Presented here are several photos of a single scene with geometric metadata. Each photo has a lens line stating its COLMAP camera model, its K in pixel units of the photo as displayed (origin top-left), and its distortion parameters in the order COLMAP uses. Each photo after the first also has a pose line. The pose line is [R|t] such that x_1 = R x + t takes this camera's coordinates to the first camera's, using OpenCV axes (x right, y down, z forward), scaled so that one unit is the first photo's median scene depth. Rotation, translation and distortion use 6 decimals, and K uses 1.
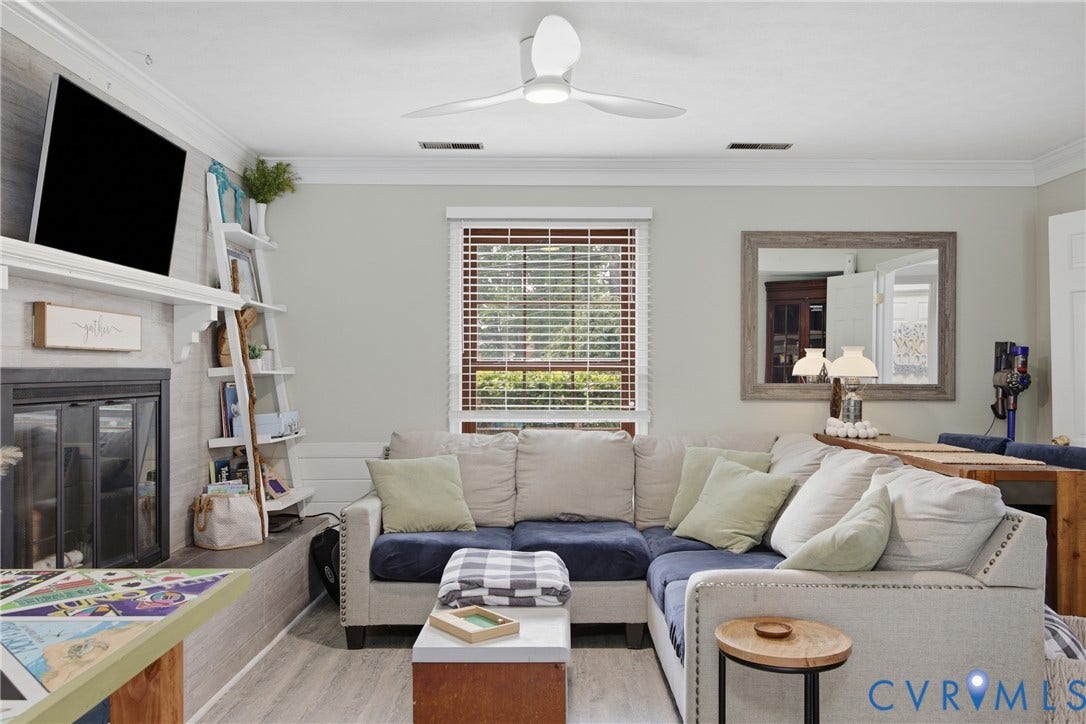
lens RADIAL K [[871.9, 0, 543.0], [0, 871.9, 362.0], [0, 0, 1]] dist [-0.000204, -0.001698]
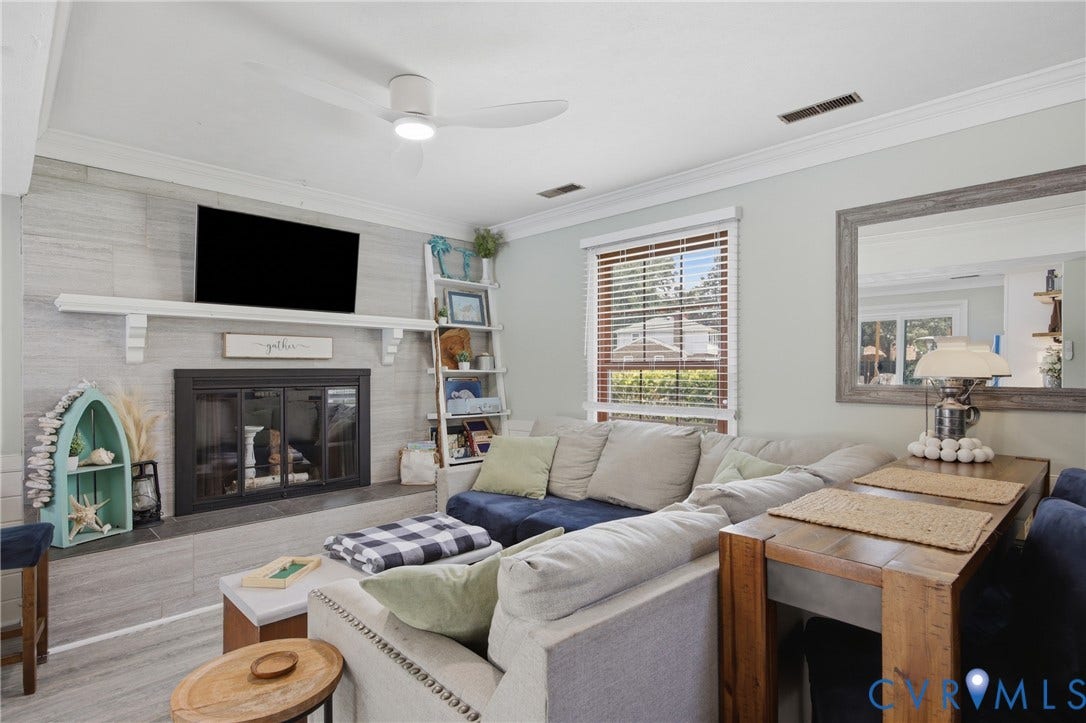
lens RADIAL K [[561.4, 0, 543.0], [0, 561.4, 361.5], [0, 0, 1]] dist [0.000174, -0.000345]
pose [[0.697907, -0.011308, -0.716099, 0.450671], [0.009364, 0.999934, -0.006664, 0.003331], [0.716128, -0.002054, 0.697966, 0.412720]]
